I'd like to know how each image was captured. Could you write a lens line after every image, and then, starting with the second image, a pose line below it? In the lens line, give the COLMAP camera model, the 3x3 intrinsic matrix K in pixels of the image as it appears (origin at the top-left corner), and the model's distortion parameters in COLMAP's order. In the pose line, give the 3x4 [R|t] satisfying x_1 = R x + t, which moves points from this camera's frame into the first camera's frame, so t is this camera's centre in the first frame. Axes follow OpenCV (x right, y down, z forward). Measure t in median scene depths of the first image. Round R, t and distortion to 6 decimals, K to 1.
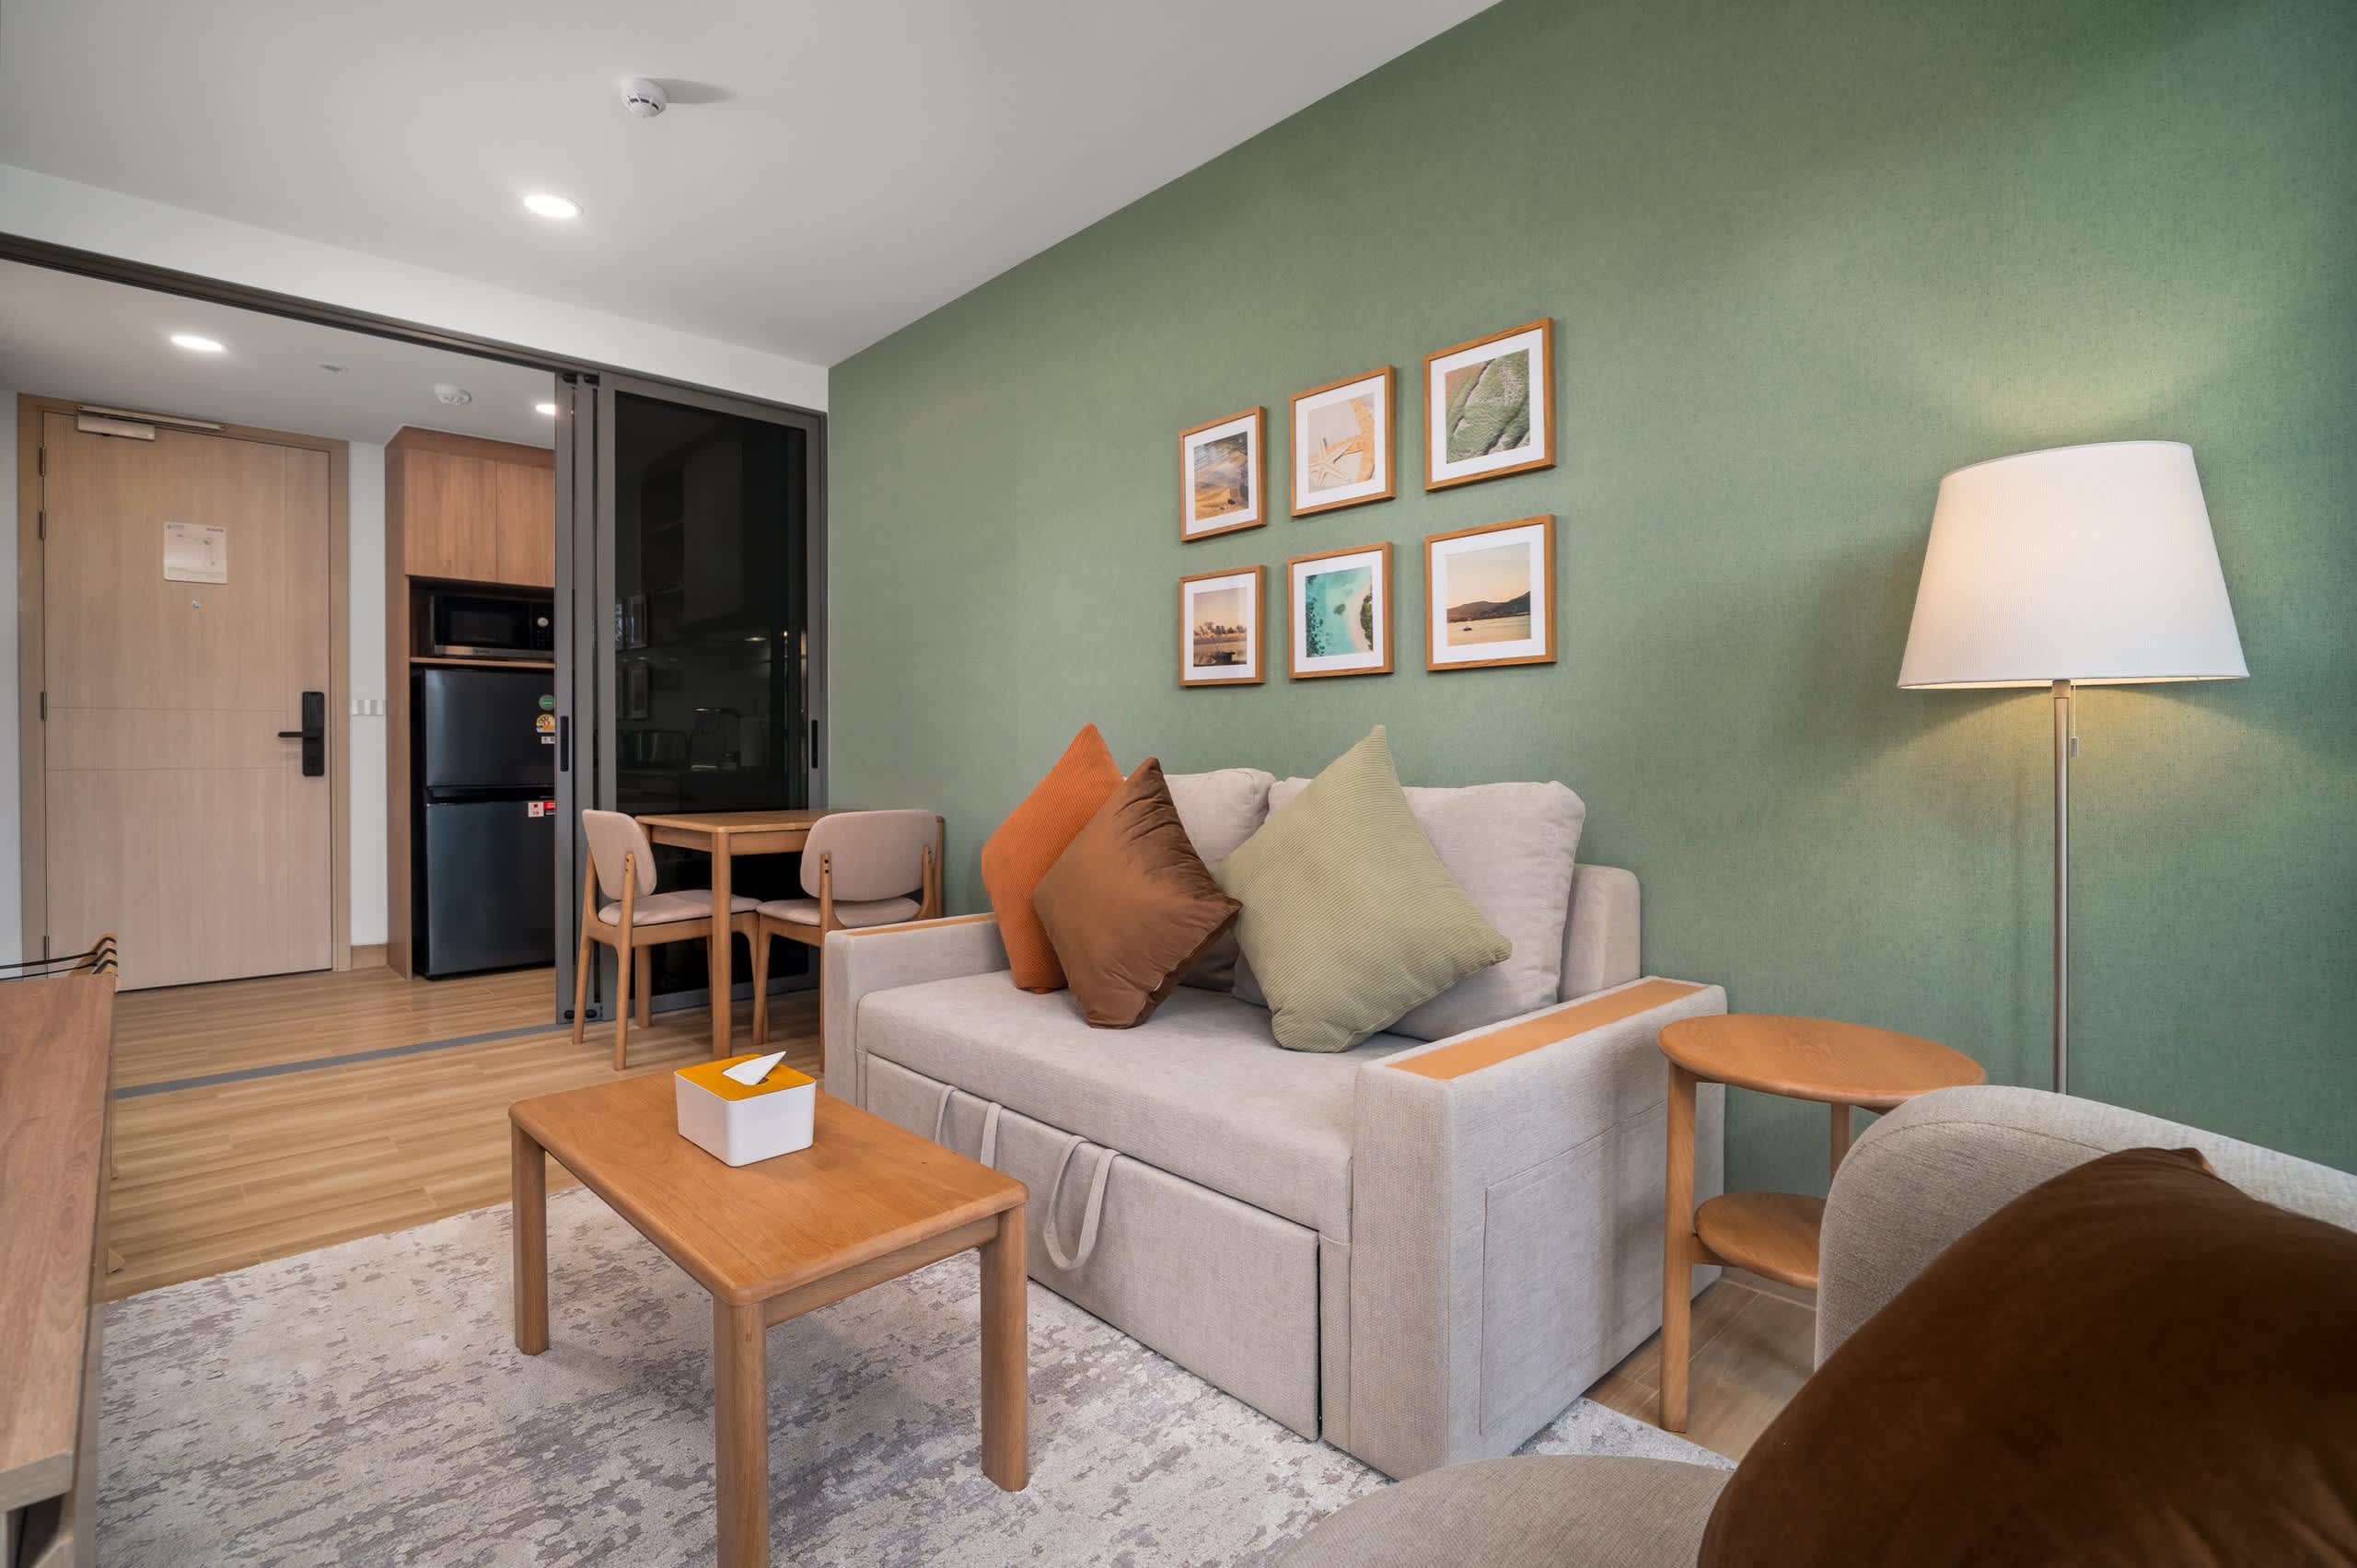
lens RADIAL K [[1115.8, 0, 1177.2], [0, 1115.8, 750.4], [0, 0, 1]] dist [-0.000911, -0.000672]
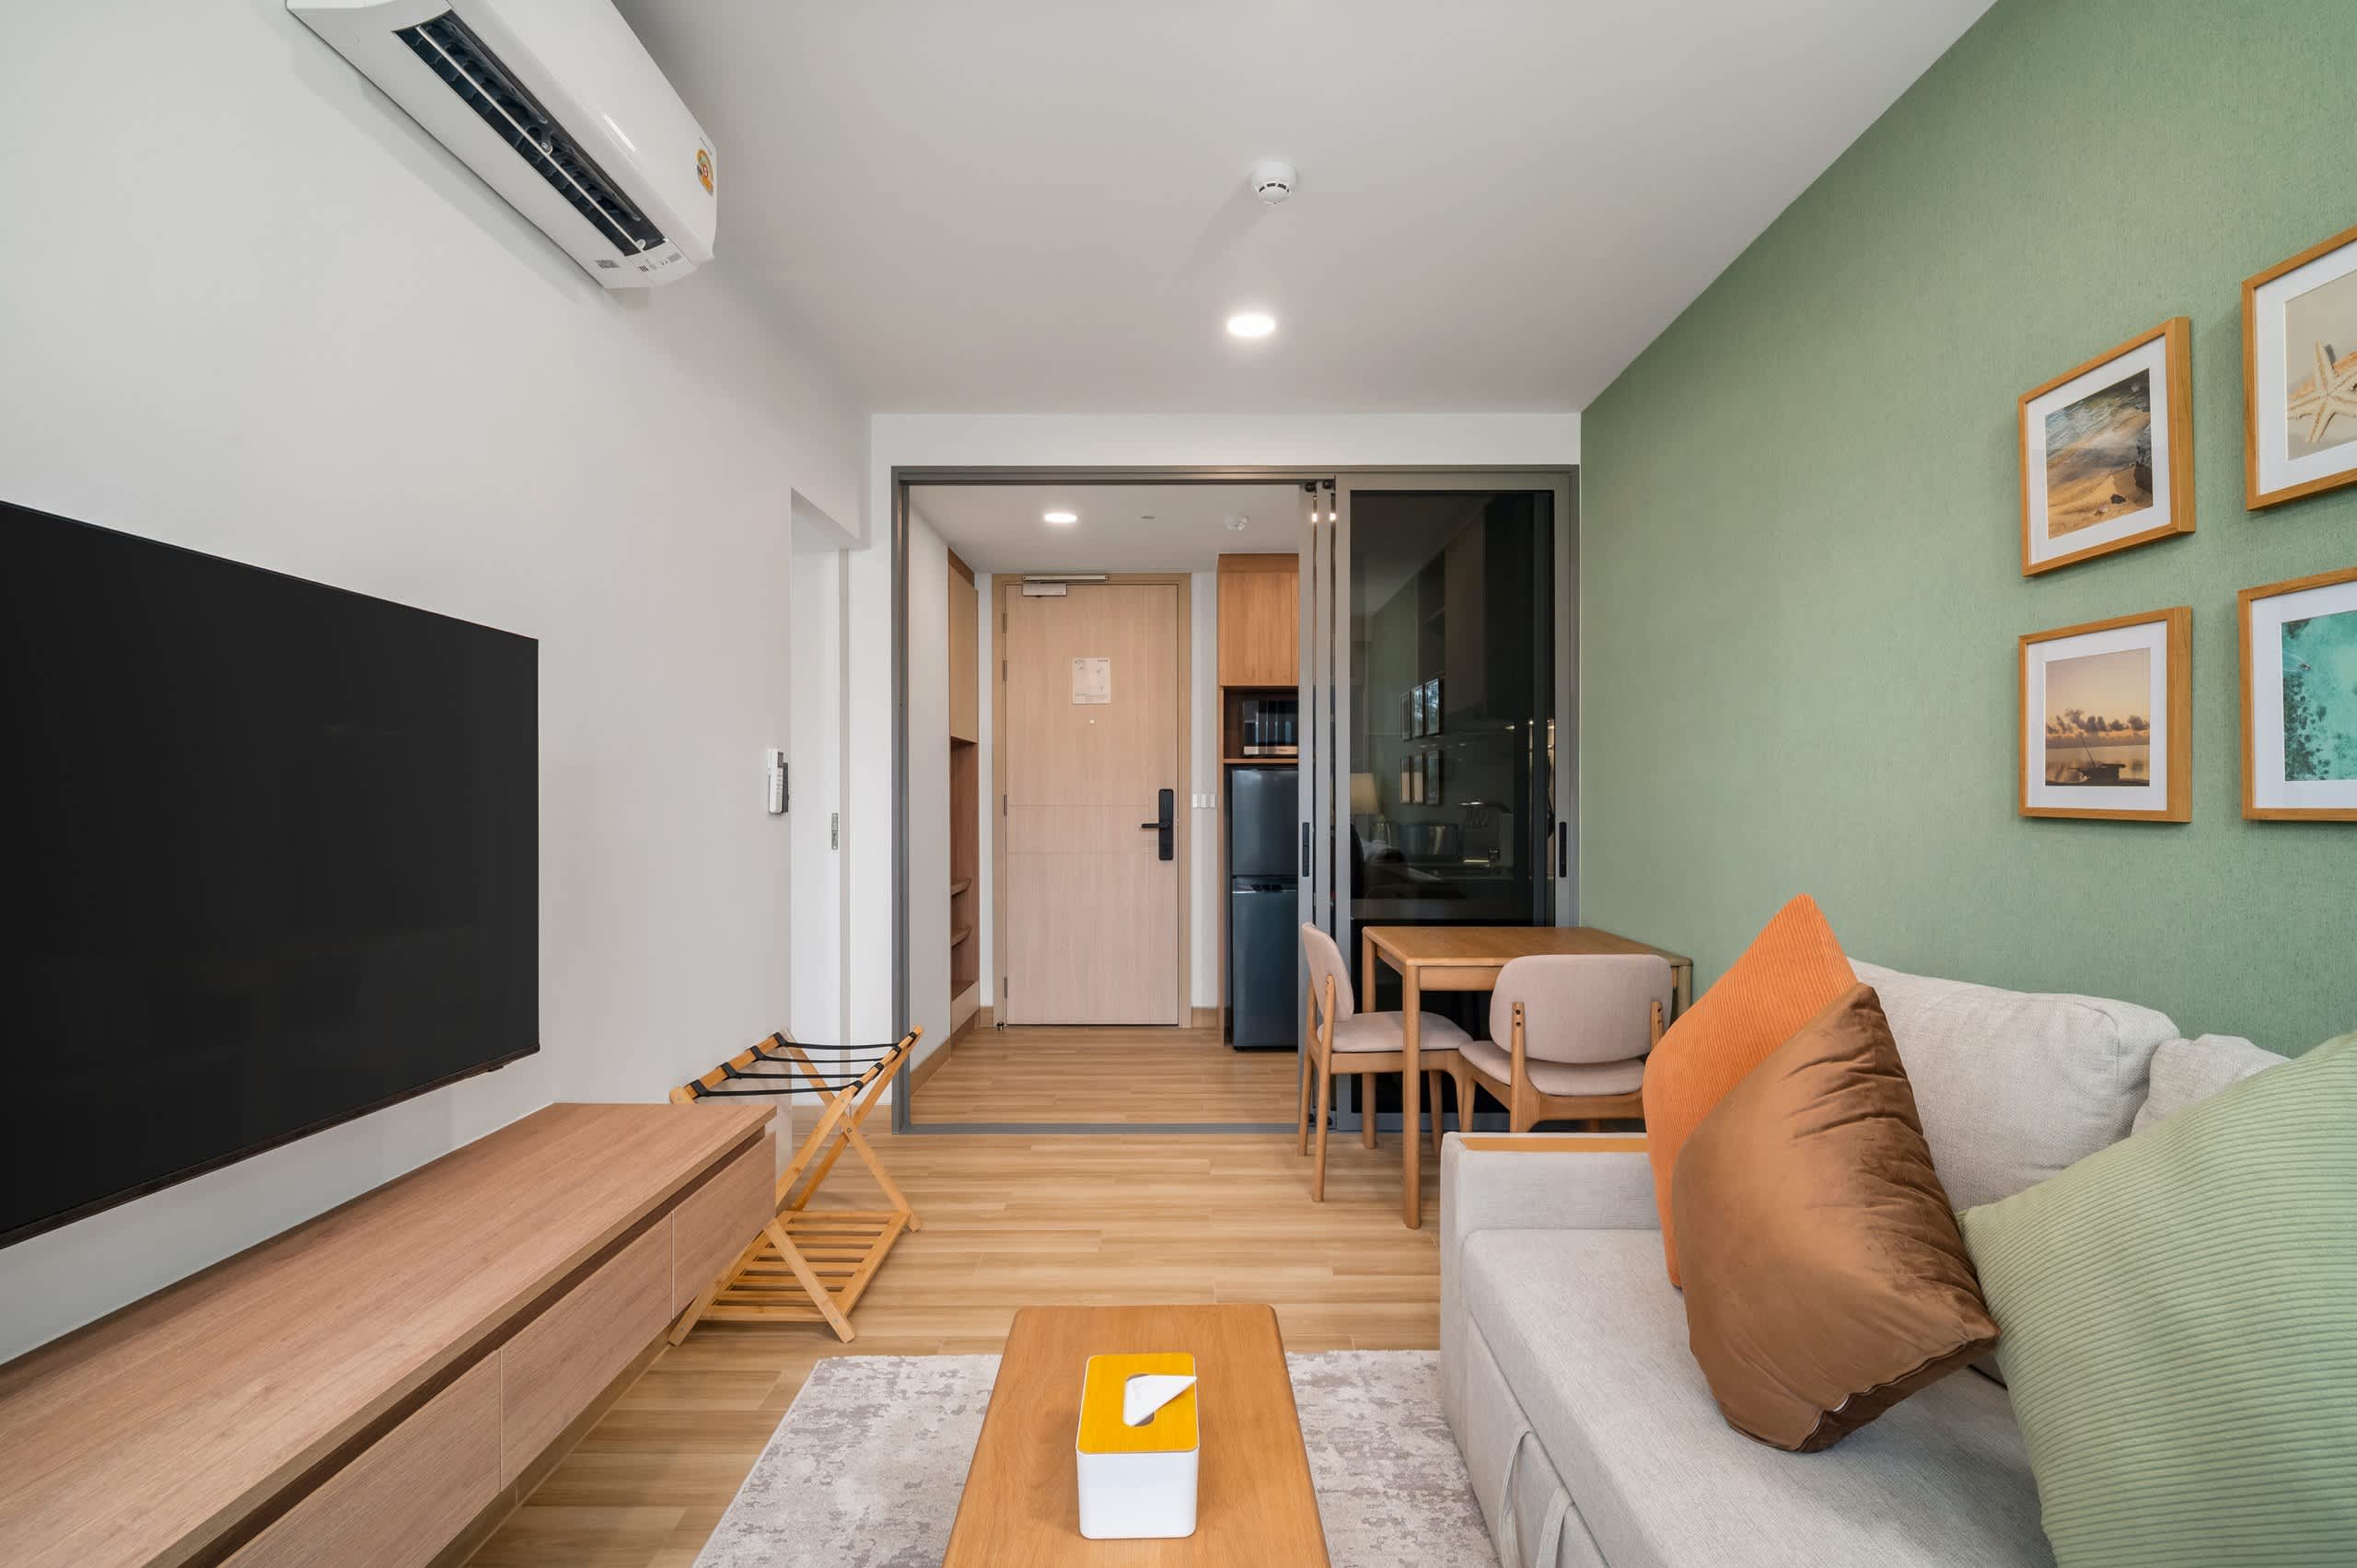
lens RADIAL K [[1116.1, 0, 1190.1], [0, 1116.1, 803.5], [0, 0, 1]] dist [-0.001152, -0.005102]
pose [[0.728463, 0.002712, -0.685080, 0.091456], [-0.001240, 0.999996, 0.002641, -0.067897], [0.685084, -0.001075, 0.728463, 0.261361]]
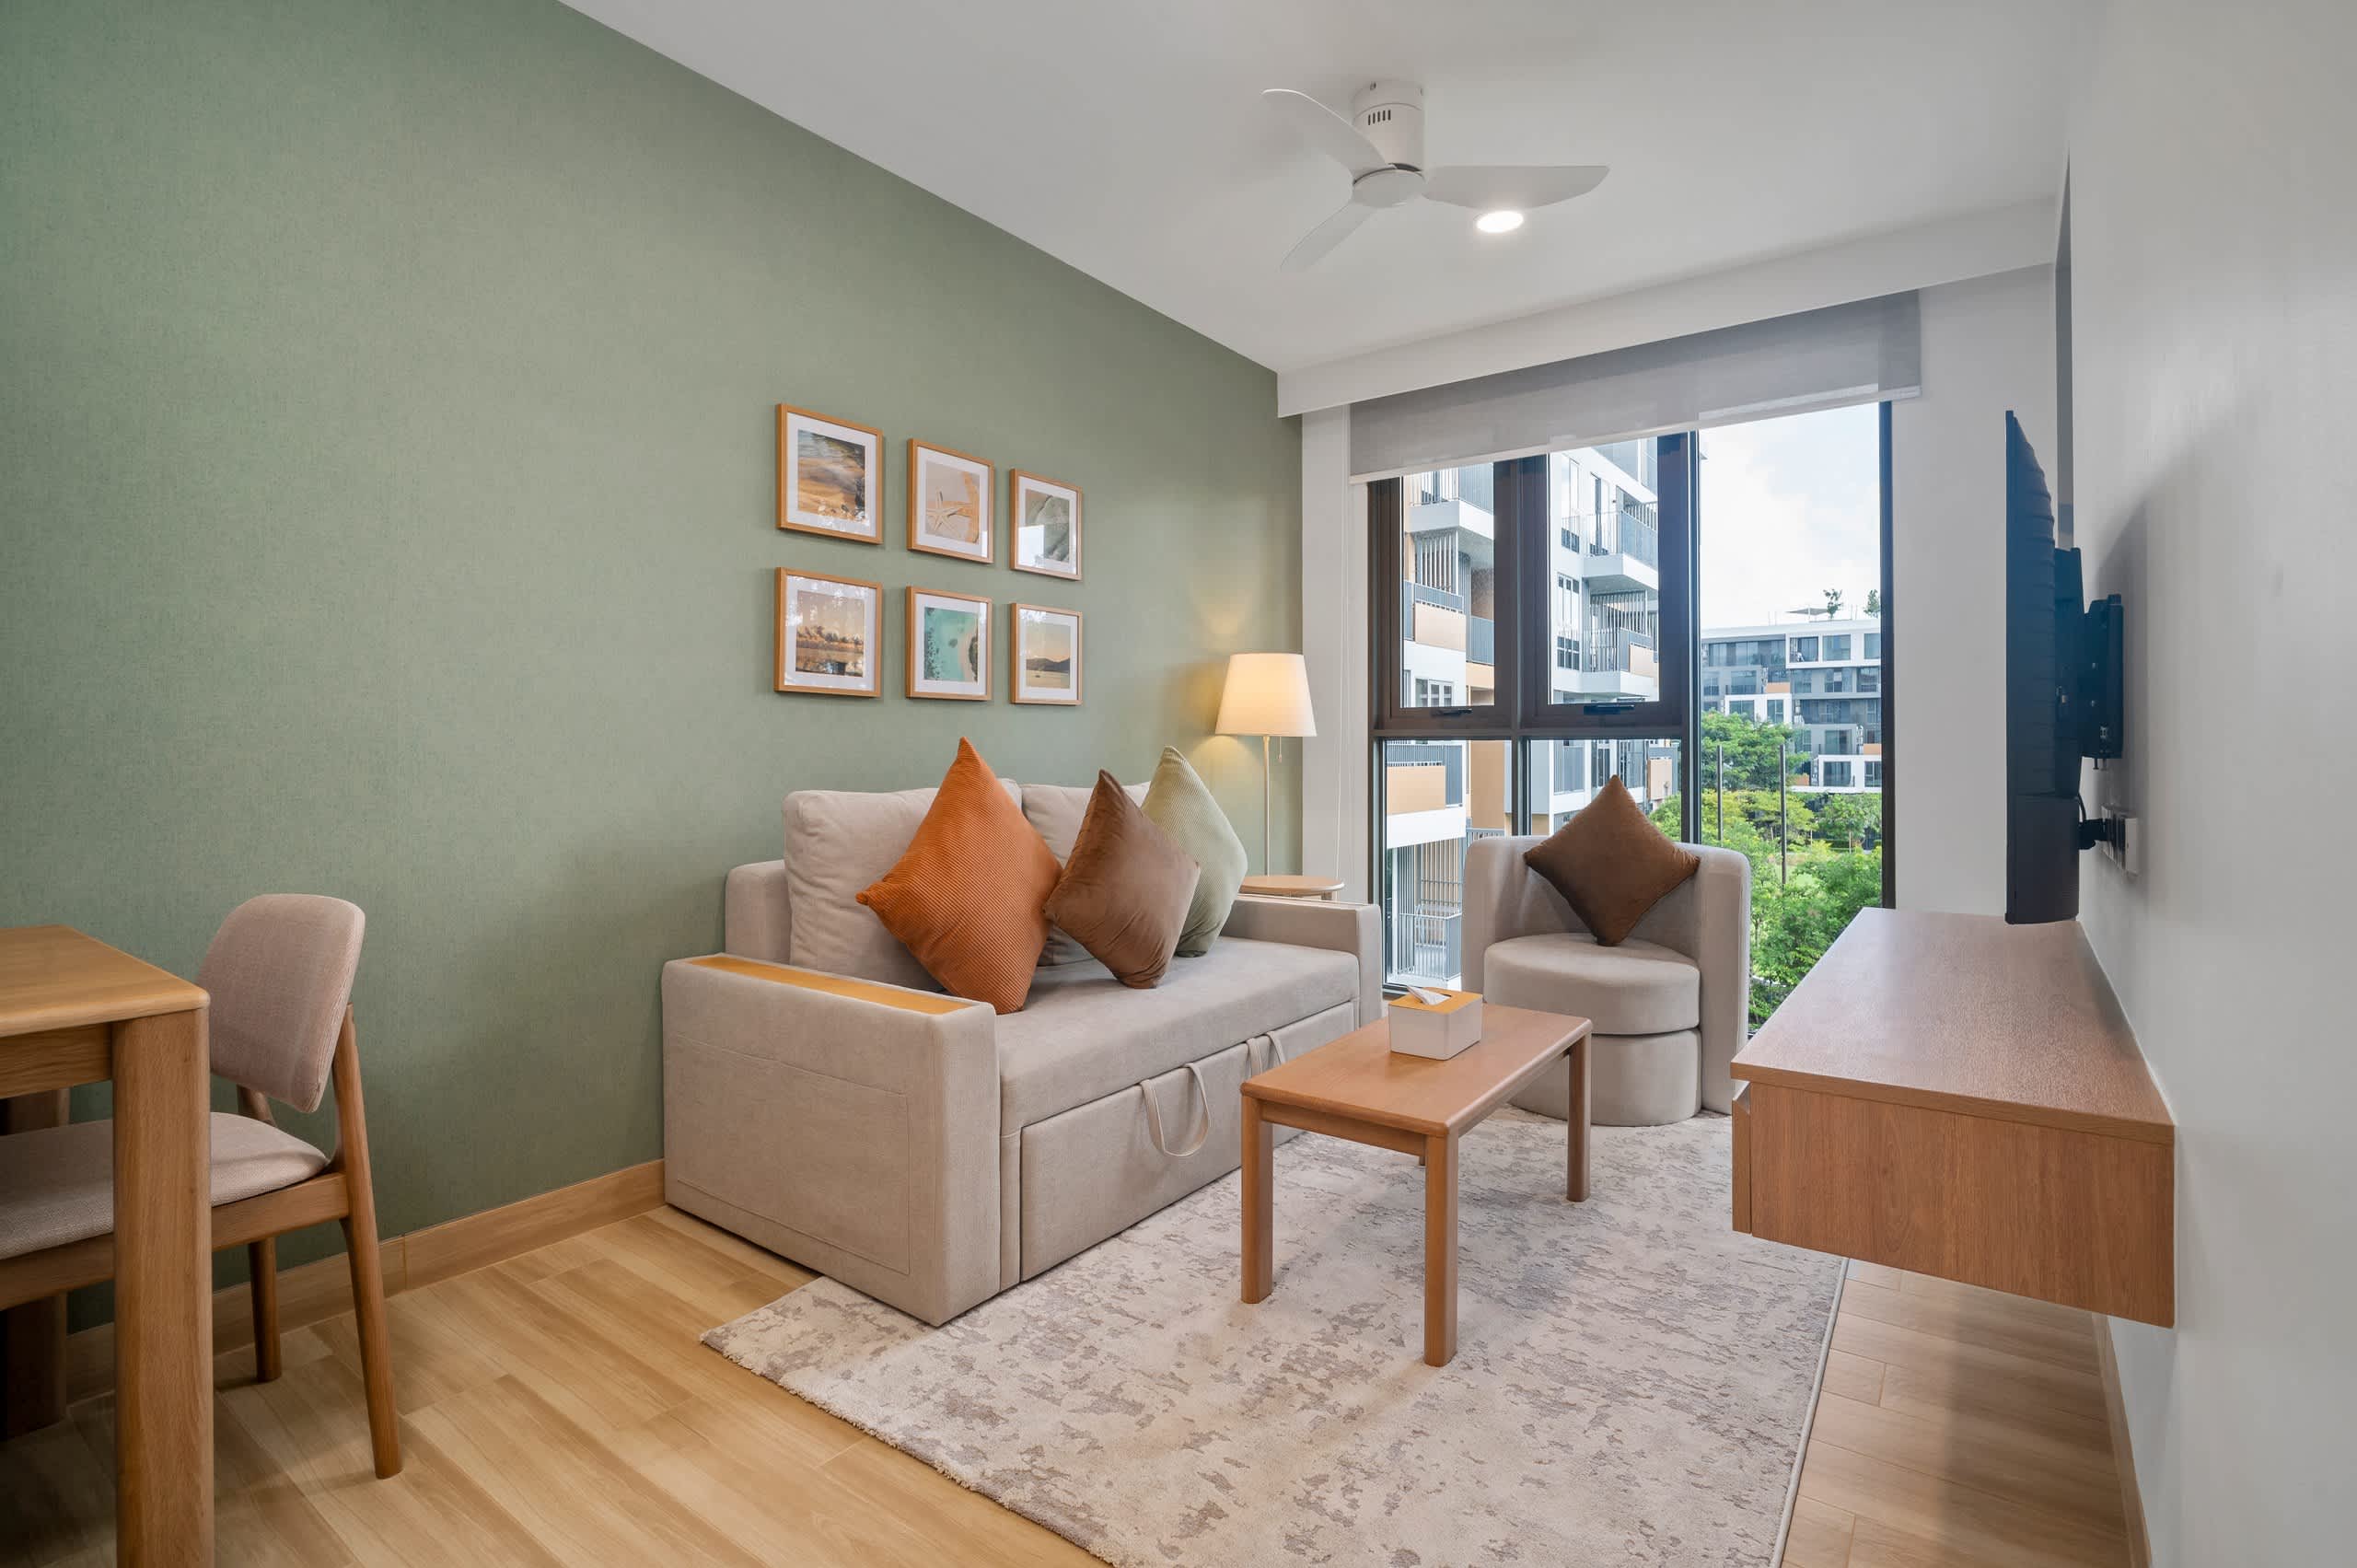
lens RADIAL K [[1115.8, 0, 1177.2], [0, 1115.8, 750.4], [0, 0, 1]] dist [-0.000911, -0.000672]
pose [[-0.177406, 0.004123, 0.984129, -0.951622], [0.001711, 0.999991, -0.003881, -0.006873], [-0.984136, 0.000995, -0.177411, 0.877154]]
